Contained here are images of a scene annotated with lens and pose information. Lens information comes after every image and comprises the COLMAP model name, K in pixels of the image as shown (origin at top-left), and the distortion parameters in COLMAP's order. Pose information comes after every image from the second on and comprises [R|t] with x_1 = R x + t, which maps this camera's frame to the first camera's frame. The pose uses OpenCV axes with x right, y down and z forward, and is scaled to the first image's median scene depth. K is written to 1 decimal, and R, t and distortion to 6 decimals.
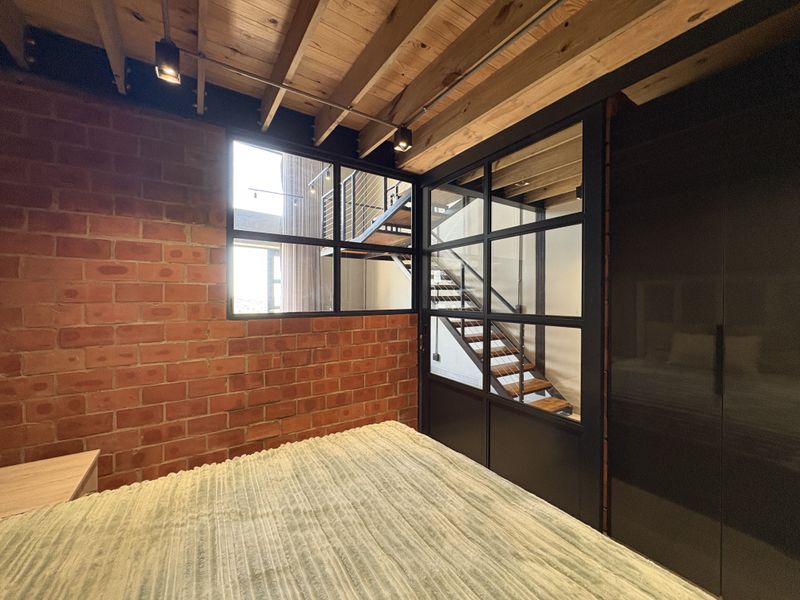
lens RADIAL K [[318.6, 0, 398.5], [0, 318.6, 299.8], [0, 0, 1]] dist [-0.002043, 0.000242]
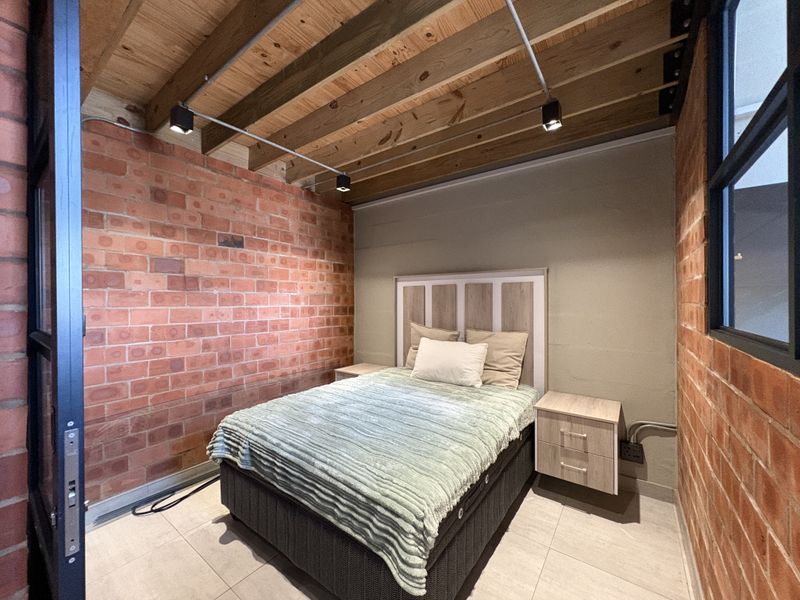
lens RADIAL K [[318.6, 0, 398.0], [0, 318.6, 299.5], [0, 0, 1]] dist [-0.002043, 0.000242]
pose [[-0.937775, 0.005810, -0.347195, 0.199538], [0.004378, 0.999978, 0.004909, -0.010355], [0.347216, 0.003083, -0.937780, 1.257573]]
